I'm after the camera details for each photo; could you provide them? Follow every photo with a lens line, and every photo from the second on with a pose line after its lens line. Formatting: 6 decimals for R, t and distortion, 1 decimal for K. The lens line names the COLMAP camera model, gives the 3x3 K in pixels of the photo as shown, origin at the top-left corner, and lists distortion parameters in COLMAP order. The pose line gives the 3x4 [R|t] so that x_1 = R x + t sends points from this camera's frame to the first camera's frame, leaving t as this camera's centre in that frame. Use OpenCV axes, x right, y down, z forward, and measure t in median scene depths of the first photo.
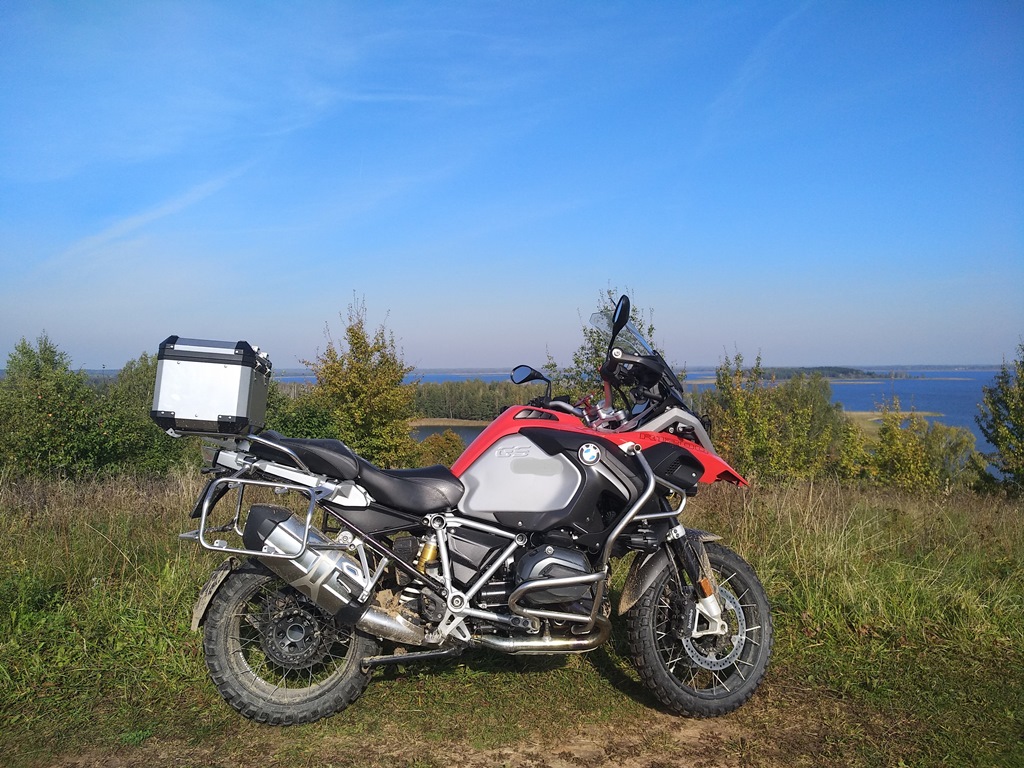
lens RADIAL K [[836.2, 0, 512.0], [0, 836.2, 384.0], [0, 0, 1]] dist [-0.011630, -0.000975]
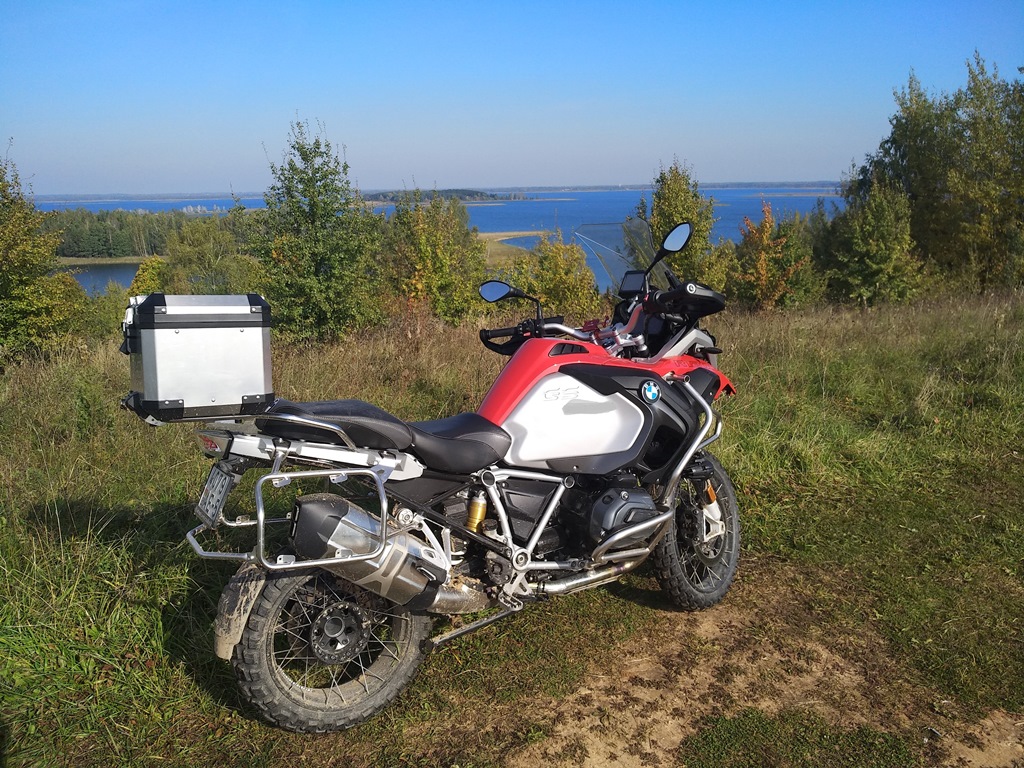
lens RADIAL K [[836.2, 0, 512.0], [0, 836.2, 384.0], [0, 0, 1]] dist [-0.011630, -0.000975]
pose [[0.890342, -0.111673, 0.441384, -0.459428], [0.012884, 0.975244, 0.220755, -0.135786], [-0.455109, -0.190861, 0.869740, 0.223758]]
